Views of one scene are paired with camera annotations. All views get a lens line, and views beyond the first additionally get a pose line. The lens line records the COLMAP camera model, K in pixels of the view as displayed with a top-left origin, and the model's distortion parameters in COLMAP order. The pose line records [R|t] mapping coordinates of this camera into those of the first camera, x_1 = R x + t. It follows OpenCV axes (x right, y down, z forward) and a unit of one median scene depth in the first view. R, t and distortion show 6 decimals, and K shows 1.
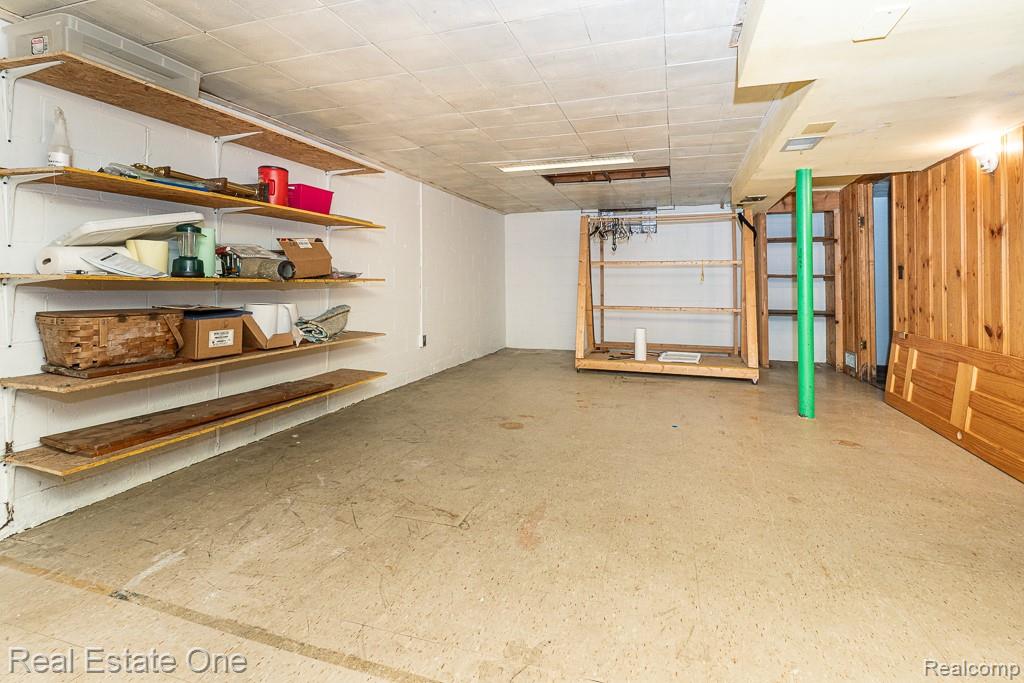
lens RADIAL K [[487.2, 0, 512.8], [0, 487.2, 272.8], [0, 0, 1]] dist [-0.002039, 0.000047]
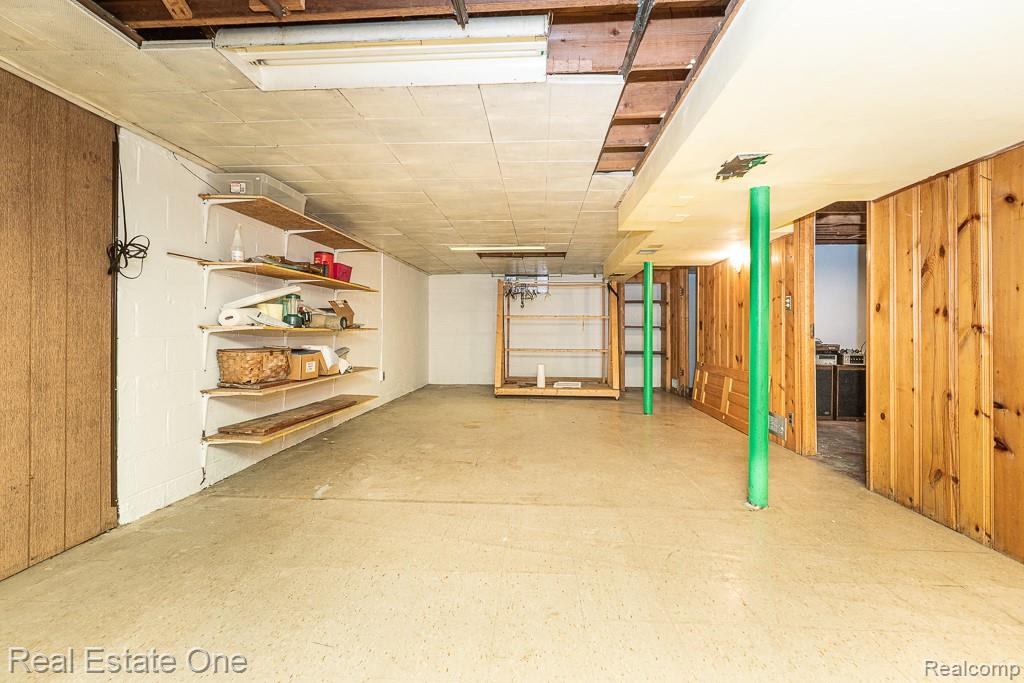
lens RADIAL K [[465.5, 0, 511.8], [0, 465.5, 329.1], [0, 0, 1]] dist [-0.000673, 0.000321]
pose [[0.967647, 0.003849, 0.252278, -0.175304], [-0.007976, 0.999851, 0.015338, -0.006841], [-0.252182, -0.016854, 0.967533, -0.292977]]
